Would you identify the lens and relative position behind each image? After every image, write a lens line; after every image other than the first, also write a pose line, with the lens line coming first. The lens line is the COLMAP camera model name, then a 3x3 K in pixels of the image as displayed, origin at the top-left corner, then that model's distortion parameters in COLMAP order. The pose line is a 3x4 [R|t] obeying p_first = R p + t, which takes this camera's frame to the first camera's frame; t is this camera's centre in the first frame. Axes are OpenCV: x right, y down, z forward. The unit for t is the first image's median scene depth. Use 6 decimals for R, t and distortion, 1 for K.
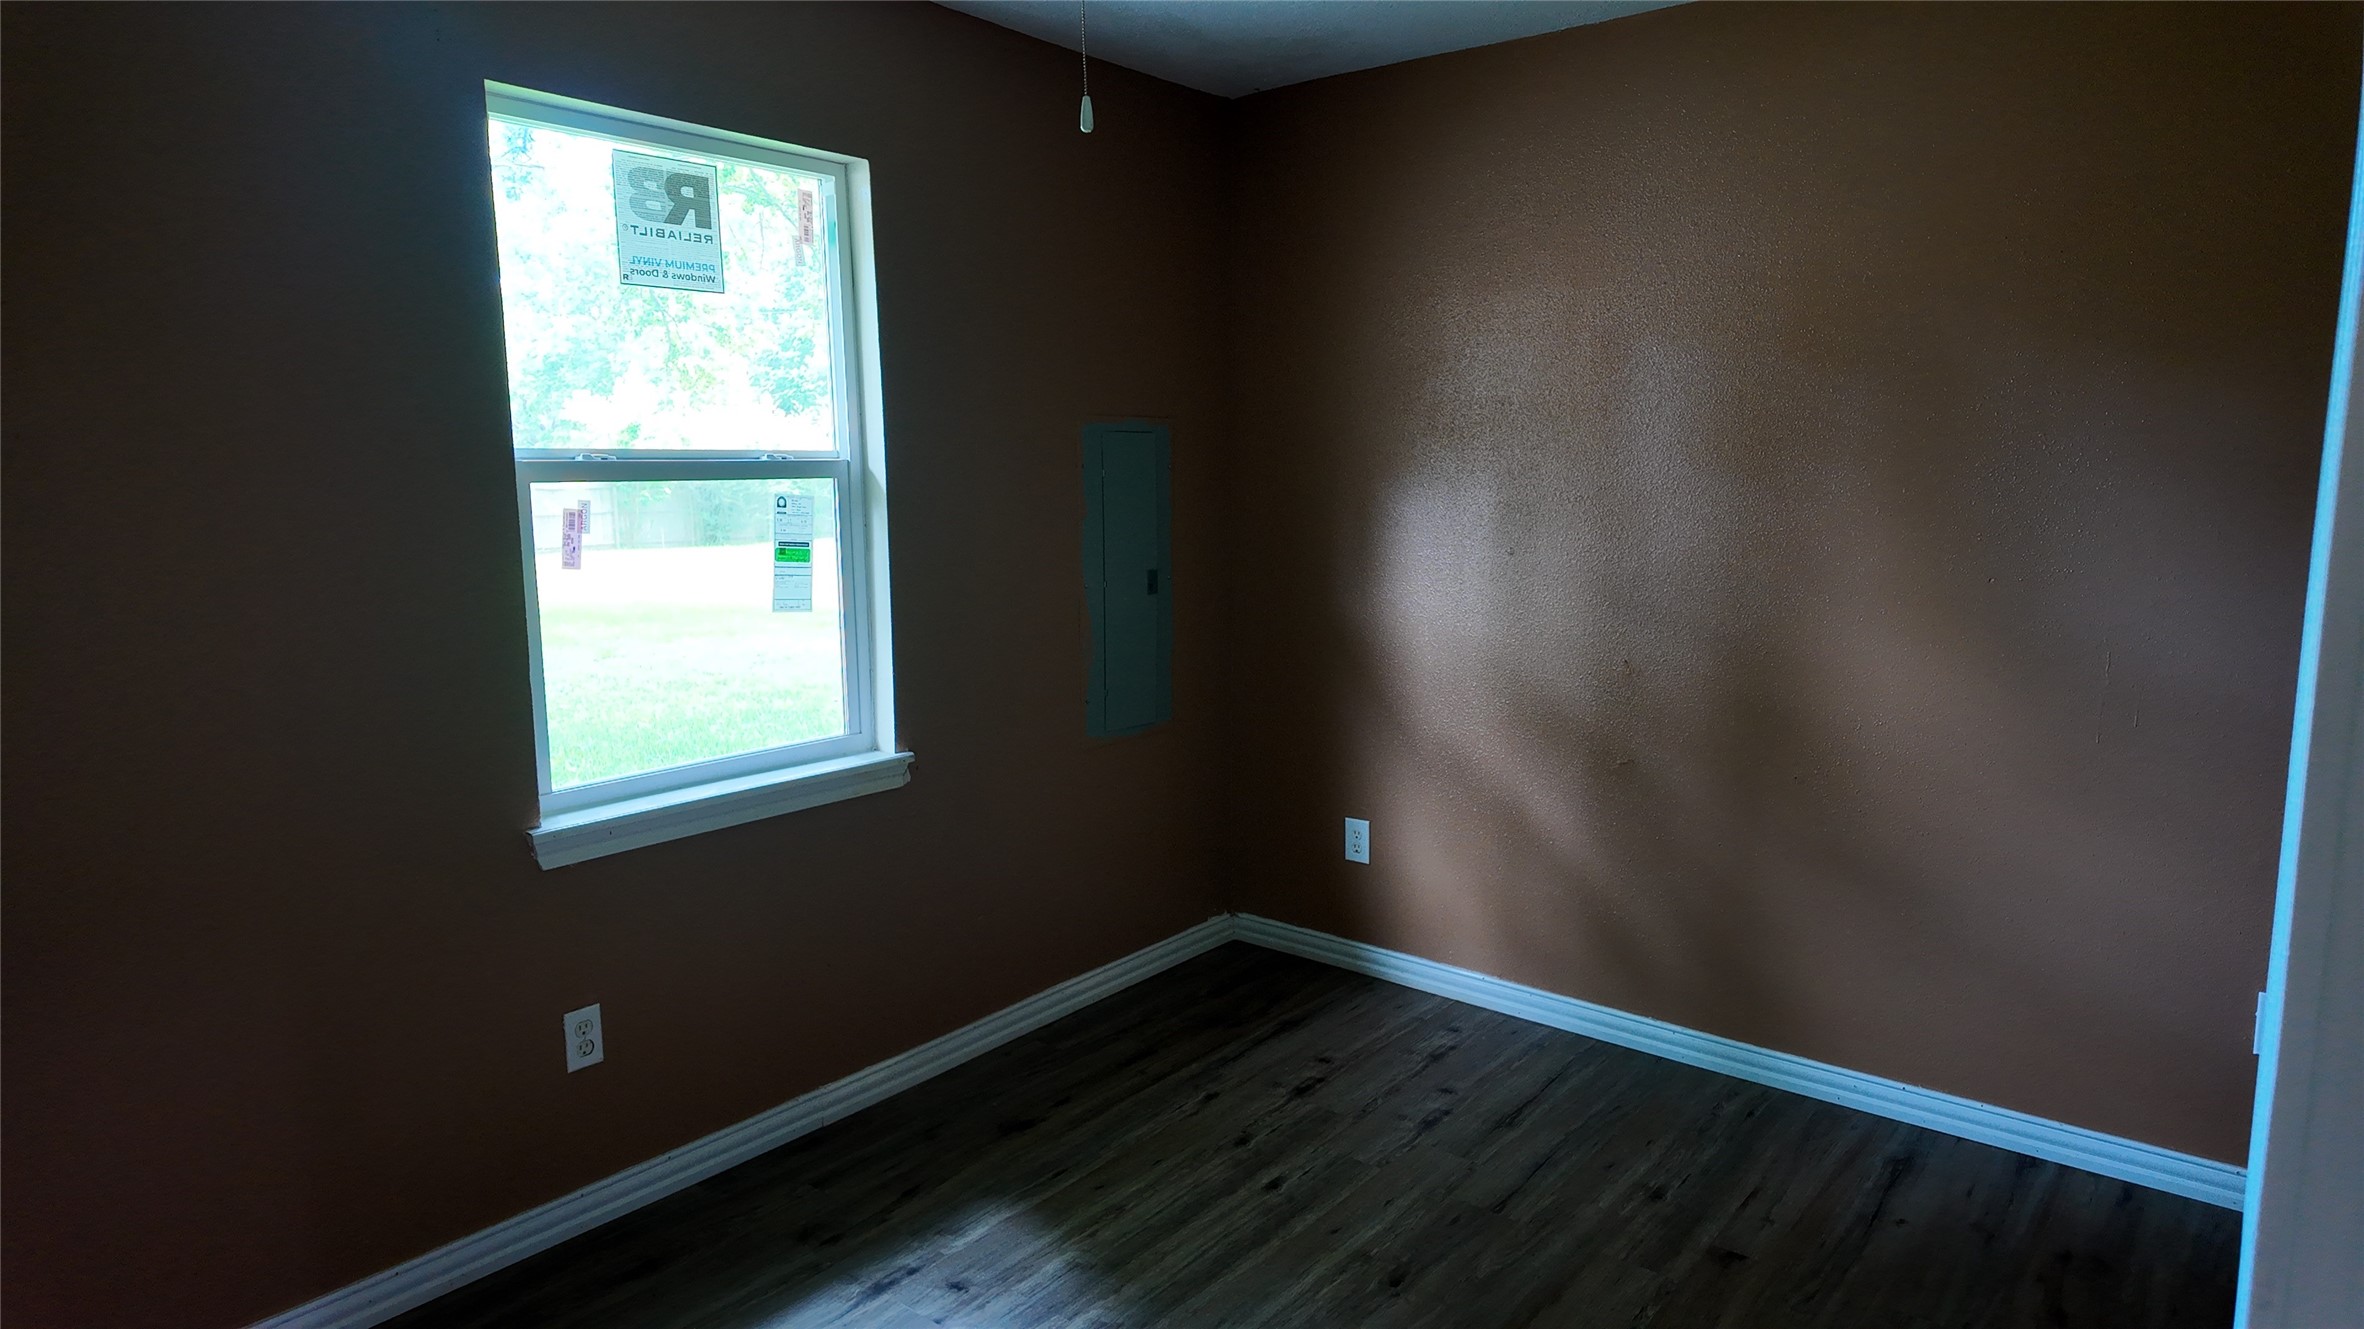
lens RADIAL K [[1382.3, 0, 1182.0], [0, 1382.3, 664.5], [0, 0, 1]] dist [0.080928, -0.038112]
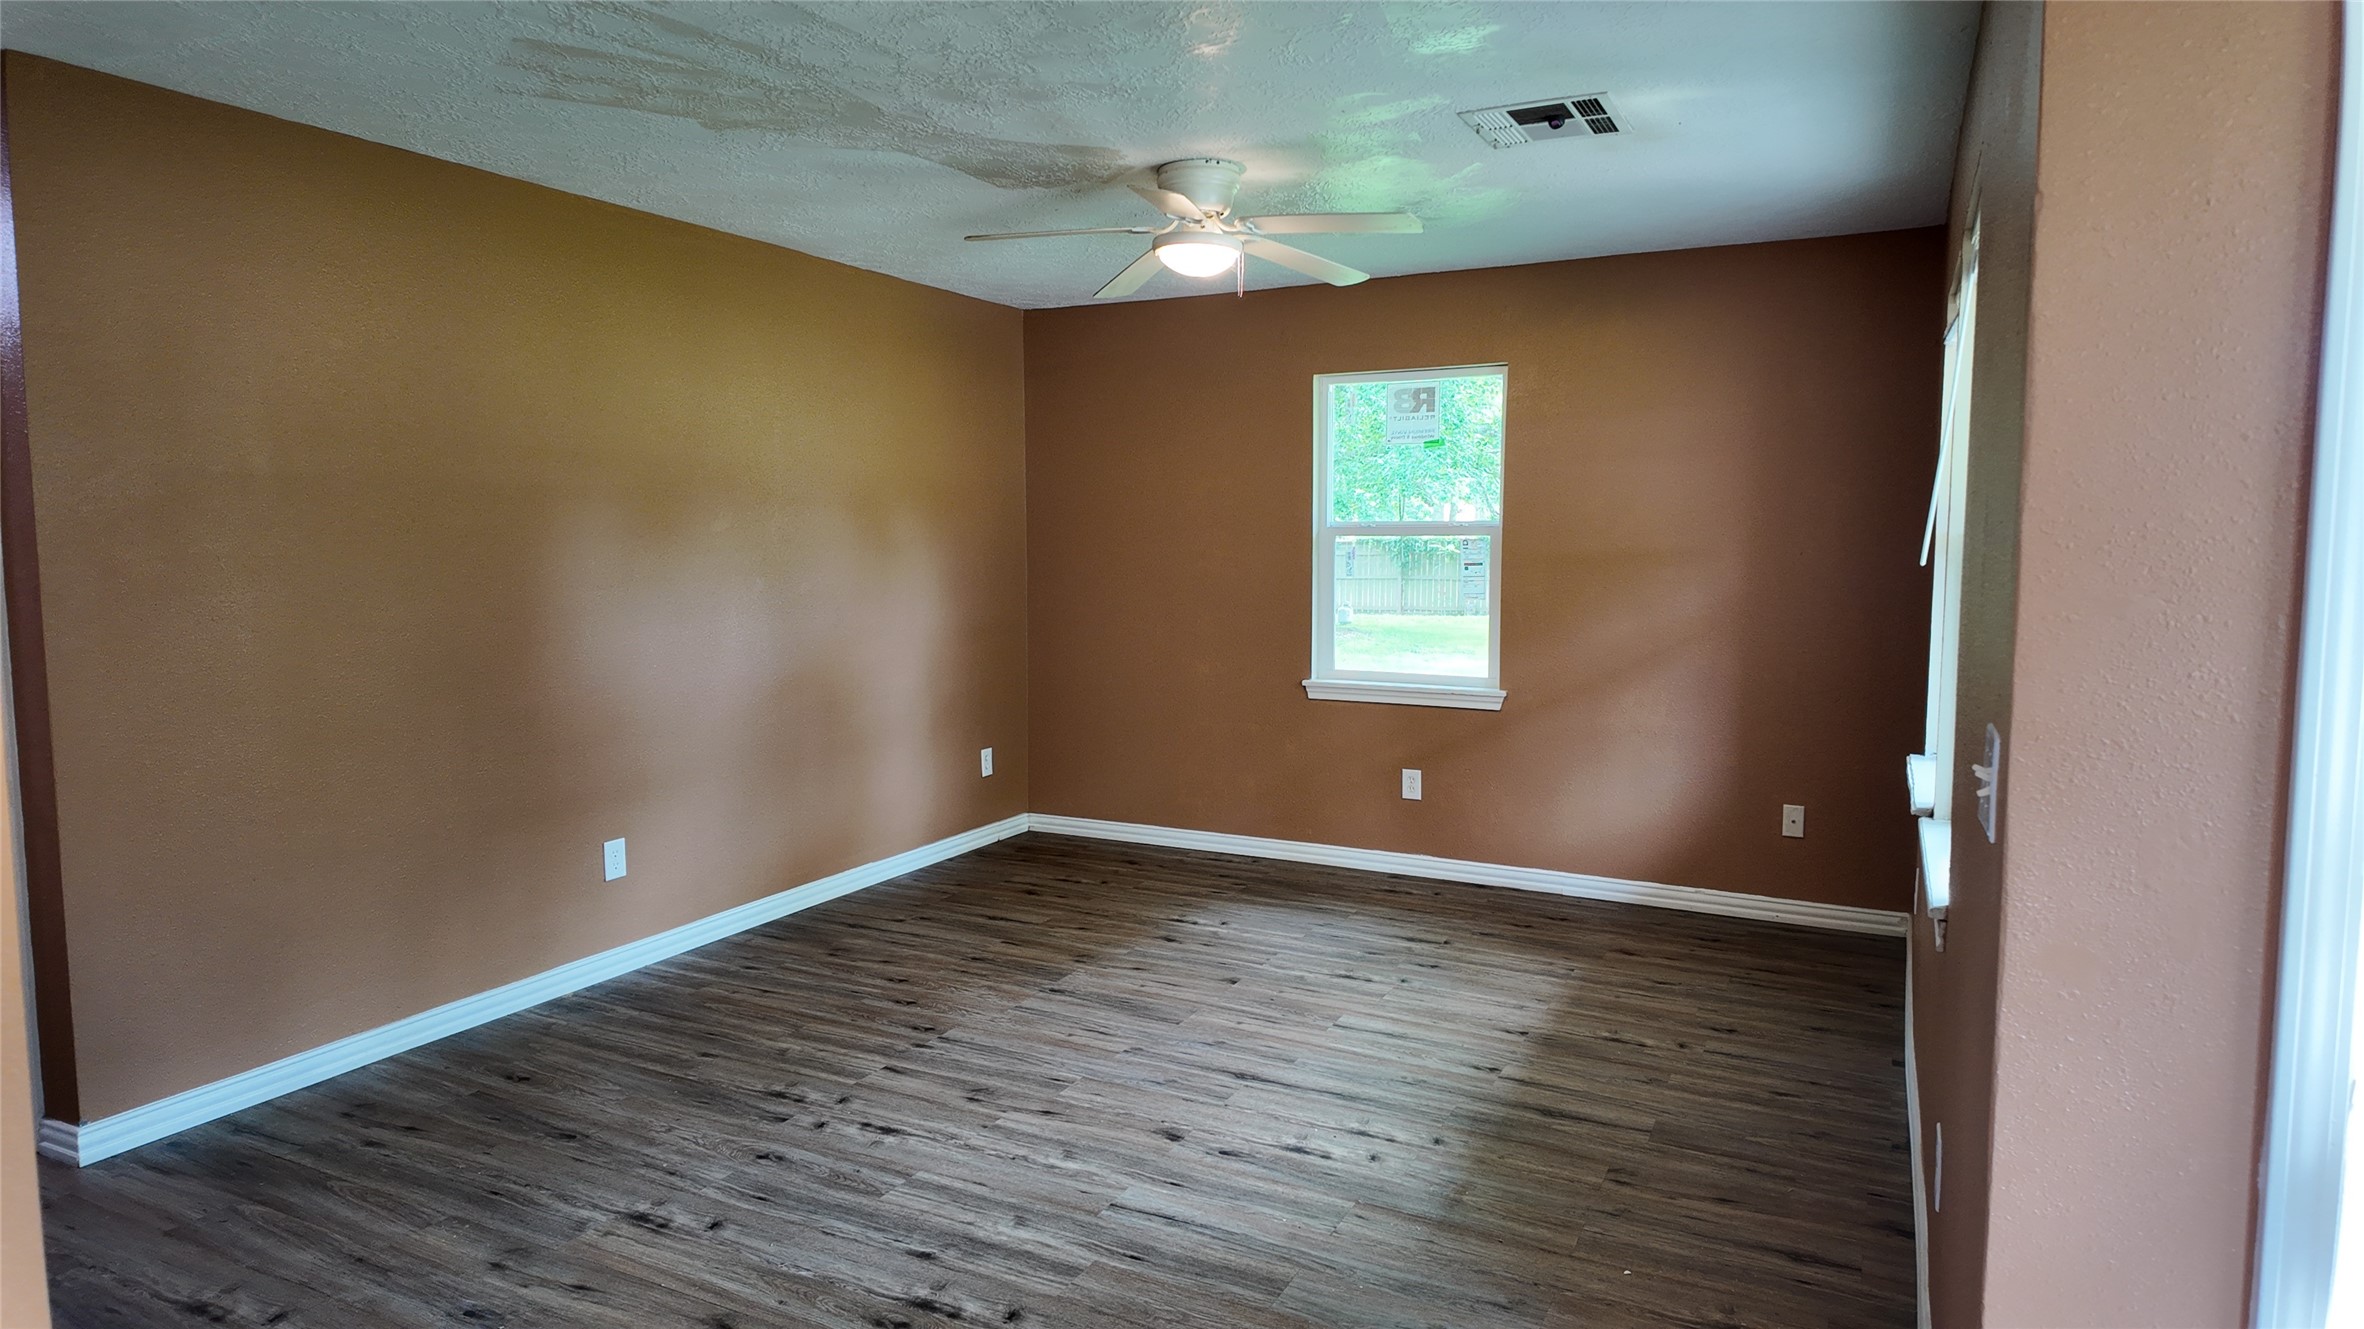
lens RADIAL K [[1382.3, 0, 1182.0], [0, 1382.3, 664.5], [0, 0, 1]] dist [0.080928, -0.038112]
pose [[0.198934, 0.108187, -0.974023, 1.606346], [-0.144290, 0.986290, 0.080080, -0.058487], [0.969333, 0.124611, 0.211816, 0.270100]]
